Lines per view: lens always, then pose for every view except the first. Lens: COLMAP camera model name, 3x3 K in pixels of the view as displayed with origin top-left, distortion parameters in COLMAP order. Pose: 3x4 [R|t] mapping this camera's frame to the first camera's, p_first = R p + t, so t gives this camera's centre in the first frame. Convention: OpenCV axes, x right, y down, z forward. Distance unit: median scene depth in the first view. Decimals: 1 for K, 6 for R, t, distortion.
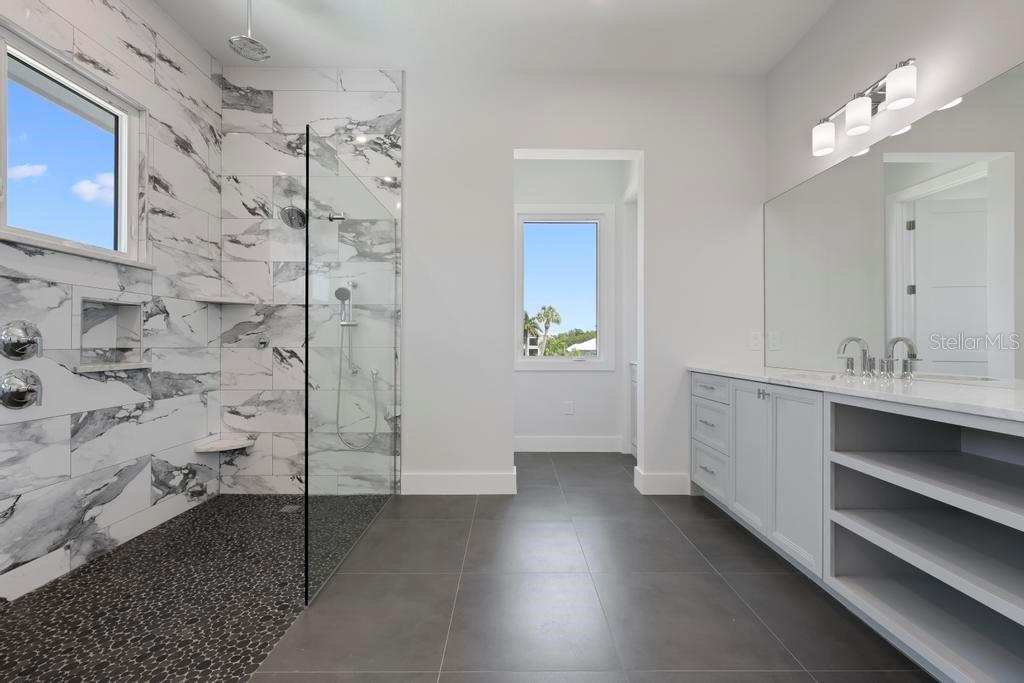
lens RADIAL K [[431.6, 0, 514.0], [0, 431.6, 341.6], [0, 0, 1]] dist [-0.006947, 0.000639]
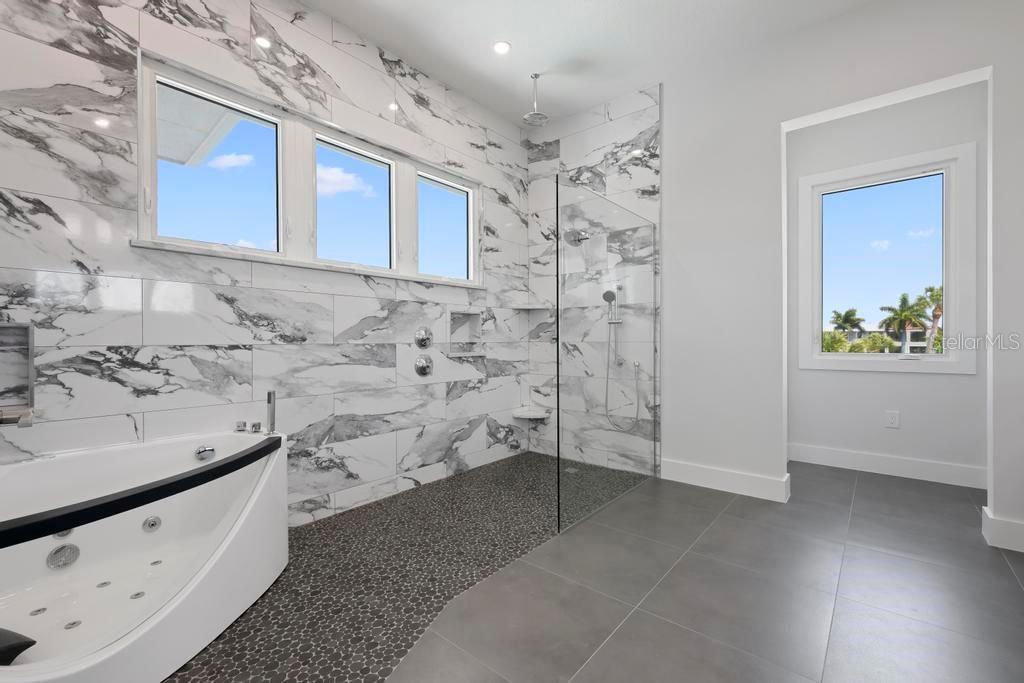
lens RADIAL K [[431.6, 0, 504.7], [0, 431.6, 341.9], [0, 0, 1]] dist [-0.006947, 0.000639]
pose [[0.751511, -0.001690, -0.659718, 0.159117], [0.007798, 0.999950, 0.006322, 0.003534], [0.659674, -0.009895, 0.751486, -0.067760]]
